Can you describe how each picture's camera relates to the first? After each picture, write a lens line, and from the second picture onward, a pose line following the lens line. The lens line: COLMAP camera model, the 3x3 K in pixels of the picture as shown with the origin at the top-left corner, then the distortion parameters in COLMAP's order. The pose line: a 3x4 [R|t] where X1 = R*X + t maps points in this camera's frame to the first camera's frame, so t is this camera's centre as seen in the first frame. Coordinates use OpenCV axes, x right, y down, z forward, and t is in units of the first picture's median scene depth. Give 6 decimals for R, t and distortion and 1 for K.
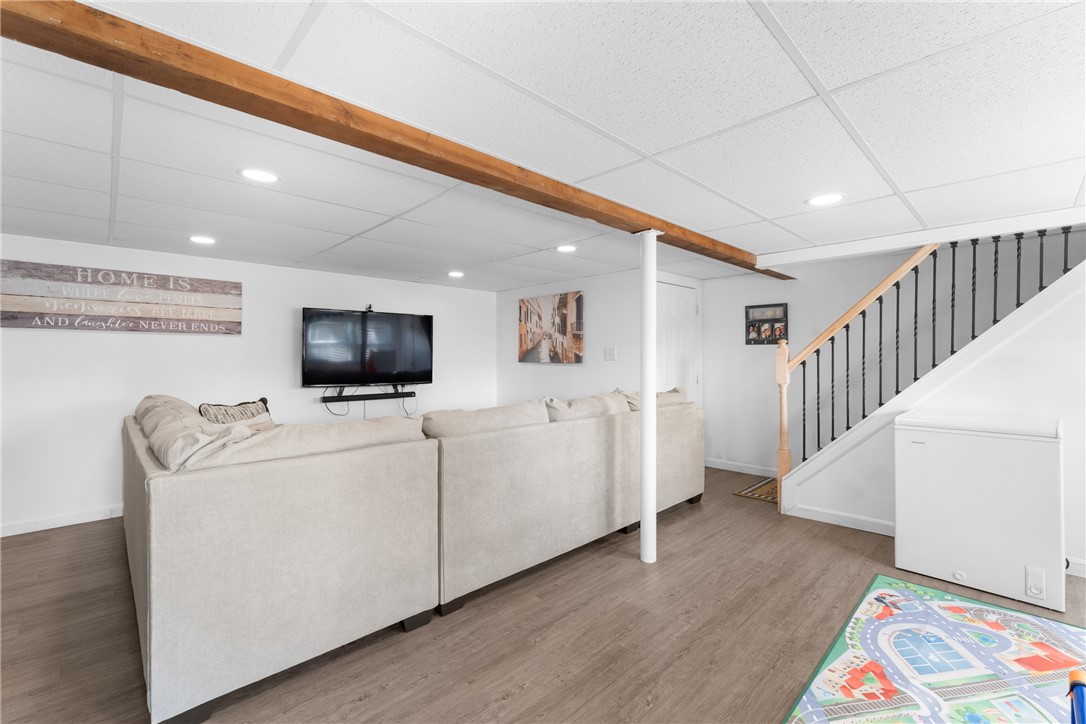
lens RADIAL K [[462.0, 0, 543.0], [0, 462.0, 362.0], [0, 0, 1]] dist [0.000537, 0.000041]
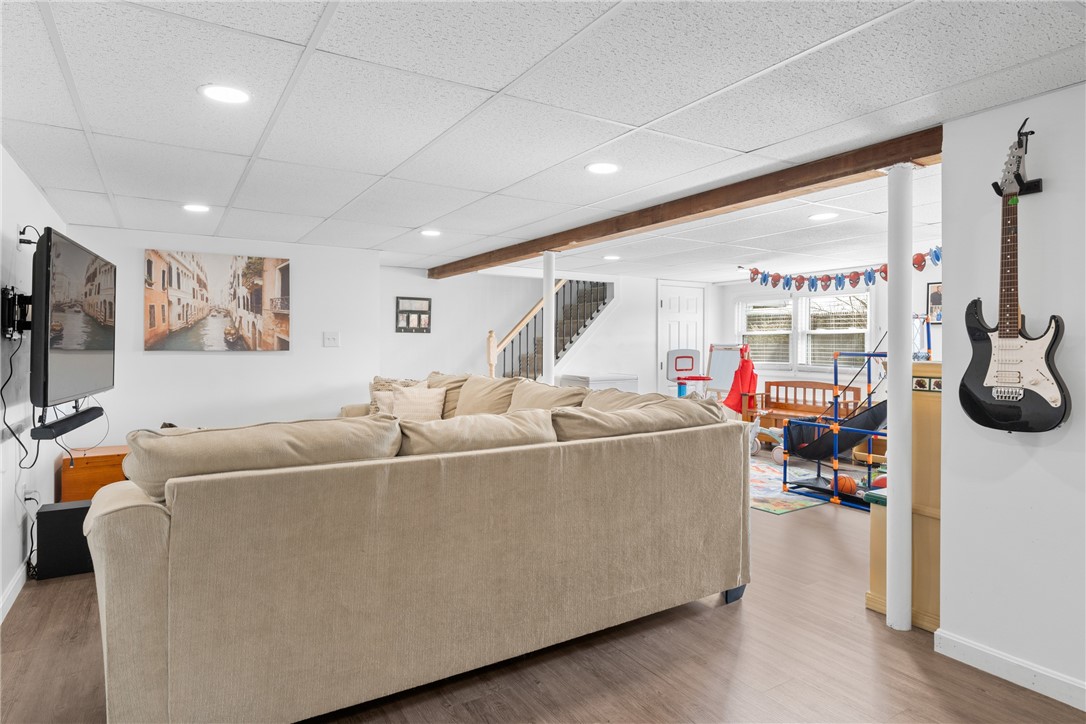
lens RADIAL K [[602.1, 0, 543.0], [0, 602.1, 362.0], [0, 0, 1]] dist [-0.001491, -0.000388]
pose [[0.206128, -0.025247, 0.978199, -0.817383], [0.007050, 0.999679, 0.024315, -0.000011], [-0.978500, 0.001884, 0.206239, 0.350677]]
